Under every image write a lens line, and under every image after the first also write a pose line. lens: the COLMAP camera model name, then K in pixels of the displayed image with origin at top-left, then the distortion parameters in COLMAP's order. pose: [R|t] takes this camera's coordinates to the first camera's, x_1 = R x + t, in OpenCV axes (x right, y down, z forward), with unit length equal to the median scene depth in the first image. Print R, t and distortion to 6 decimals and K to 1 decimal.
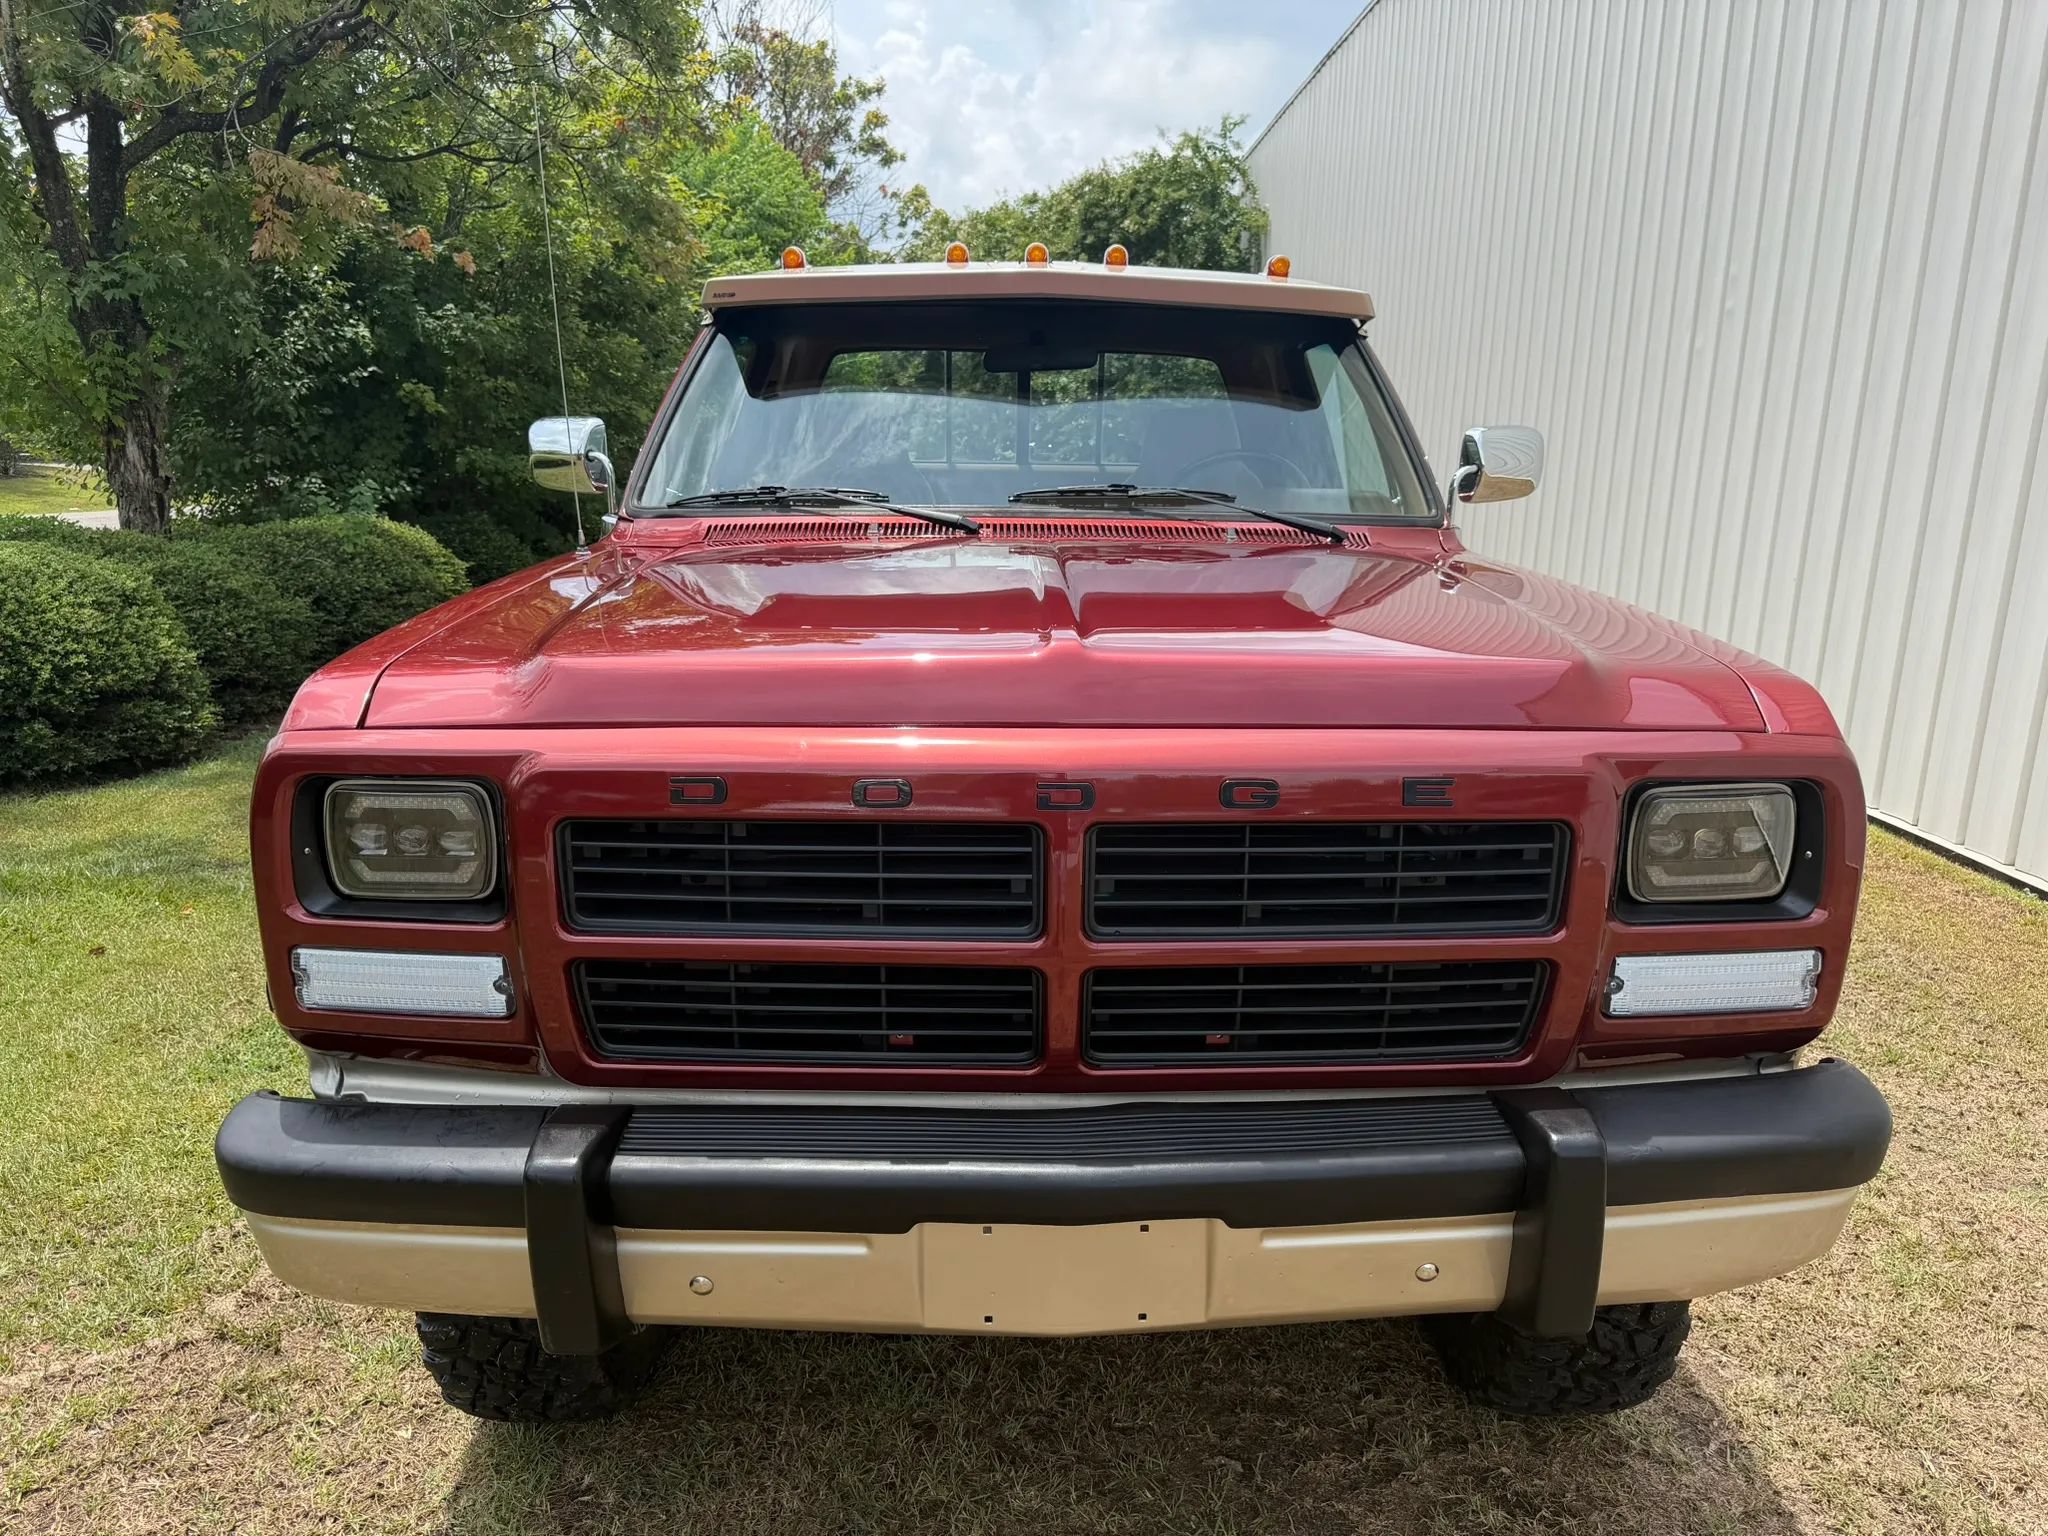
lens RADIAL K [[1474.2, 0, 1023.3], [0, 1474.2, 784.1], [0, 0, 1]] dist [0.003990, -0.002935]
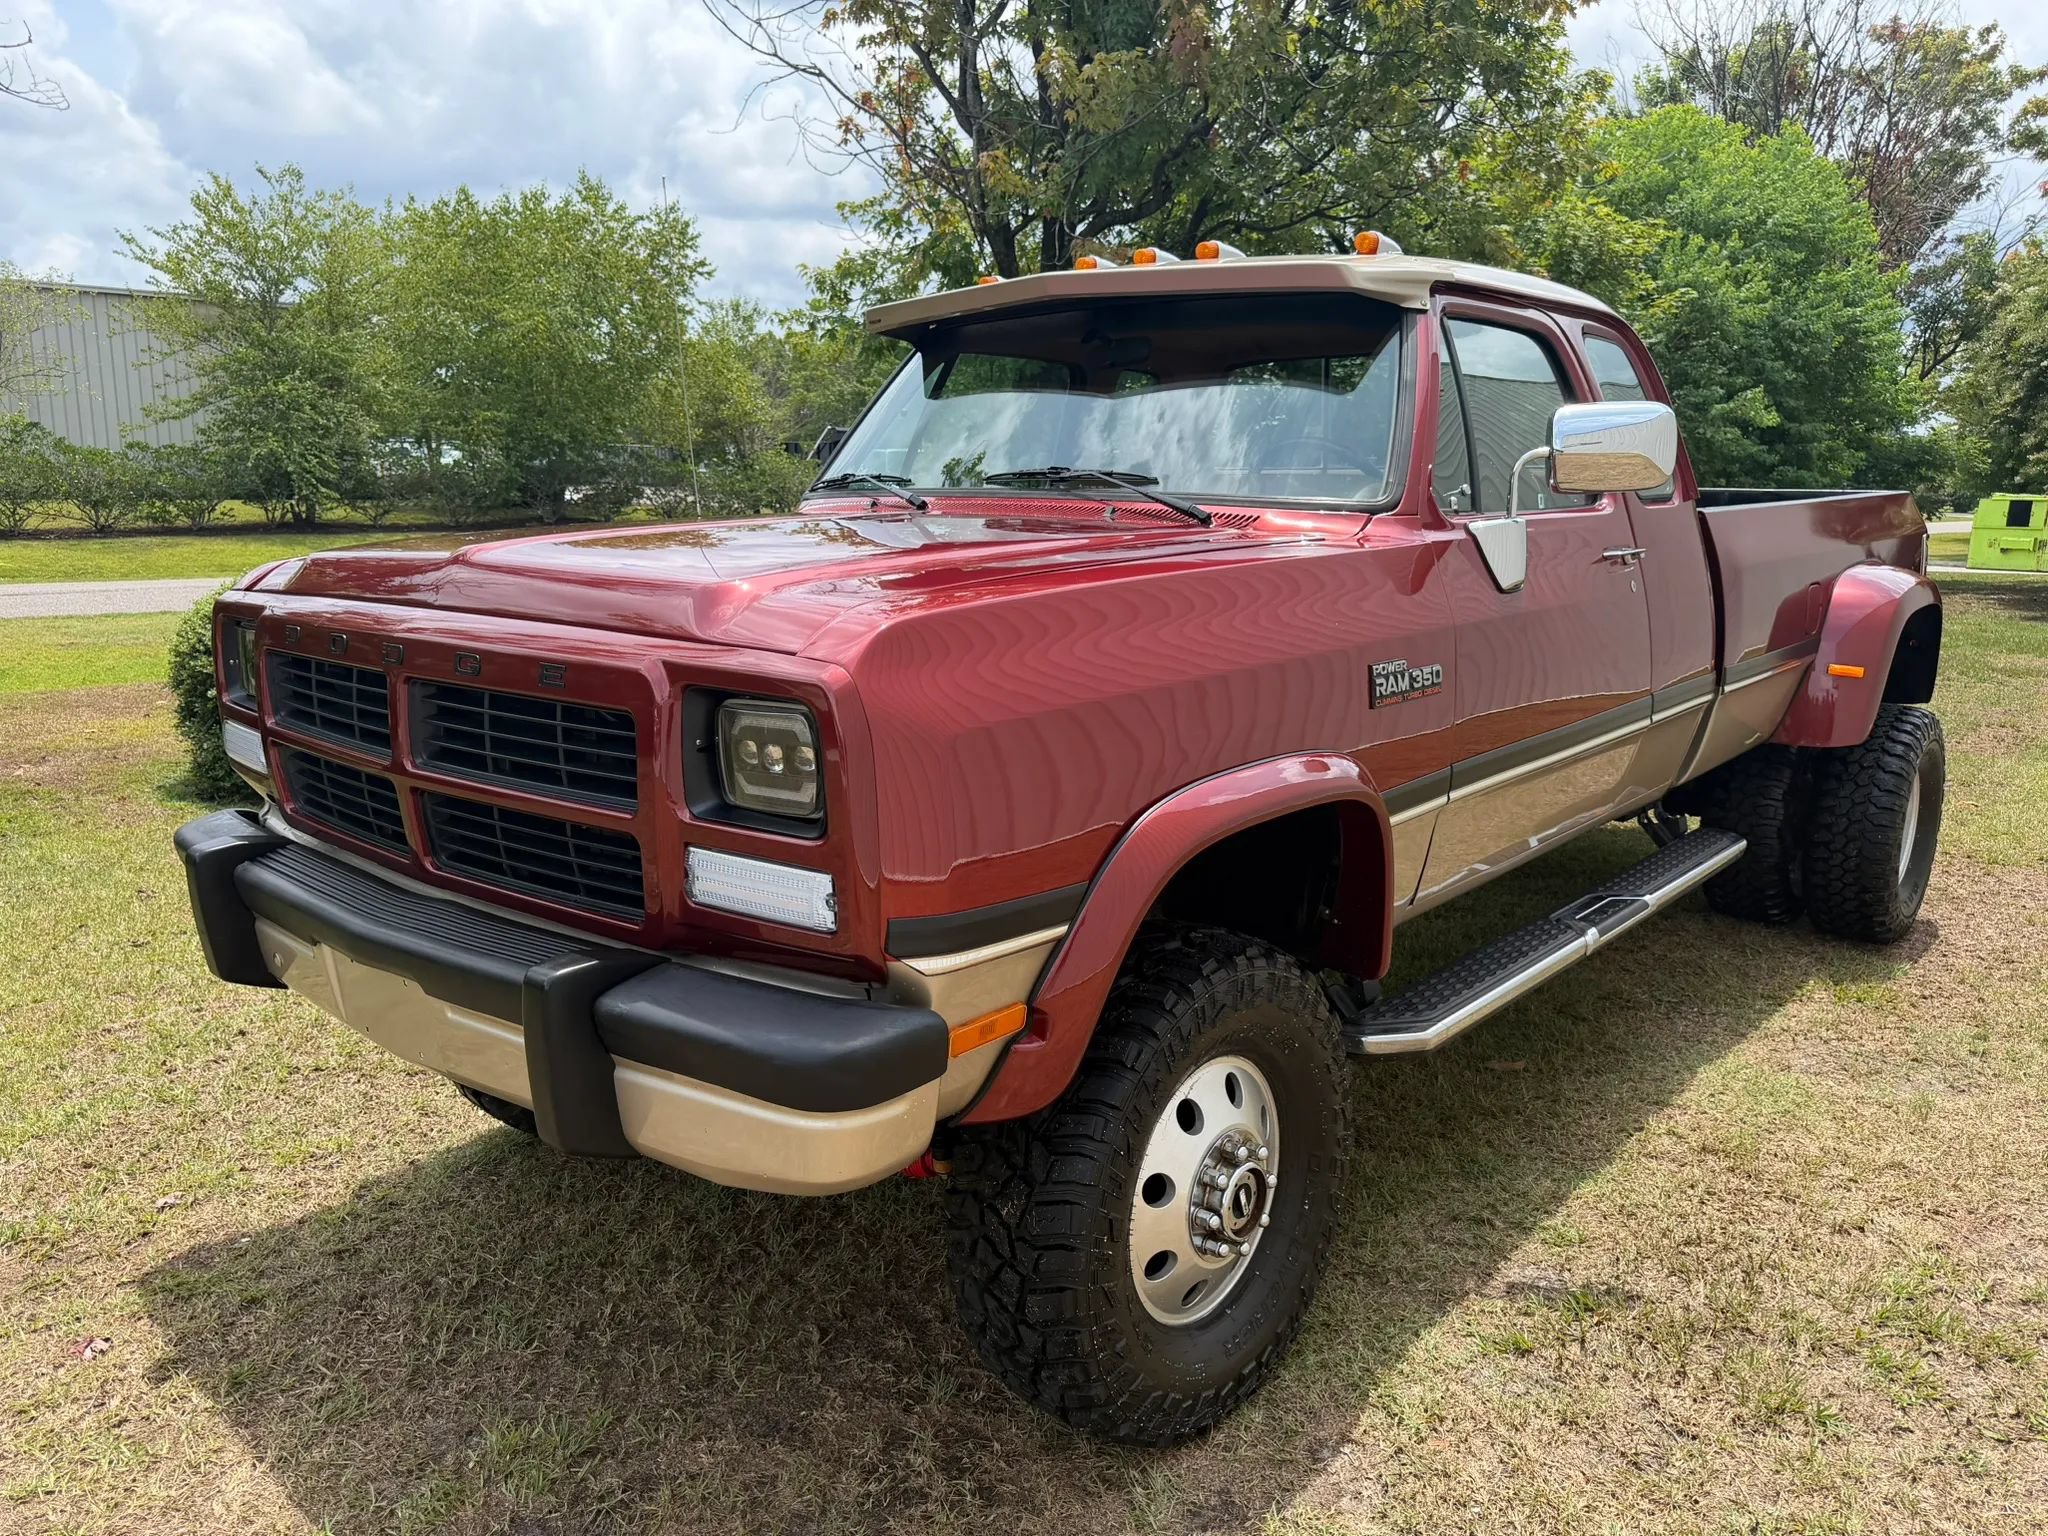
lens RADIAL K [[1676.0, 0, 1024.6], [0, 1676.0, 774.1], [0, 0, 1]] dist [-0.004185, -0.000886]
pose [[0.826297, 0.150270, -0.542819, 0.414004], [-0.170482, 0.985272, 0.013241, 0.000618], [0.536814, 0.081600, 0.839745, 0.016290]]
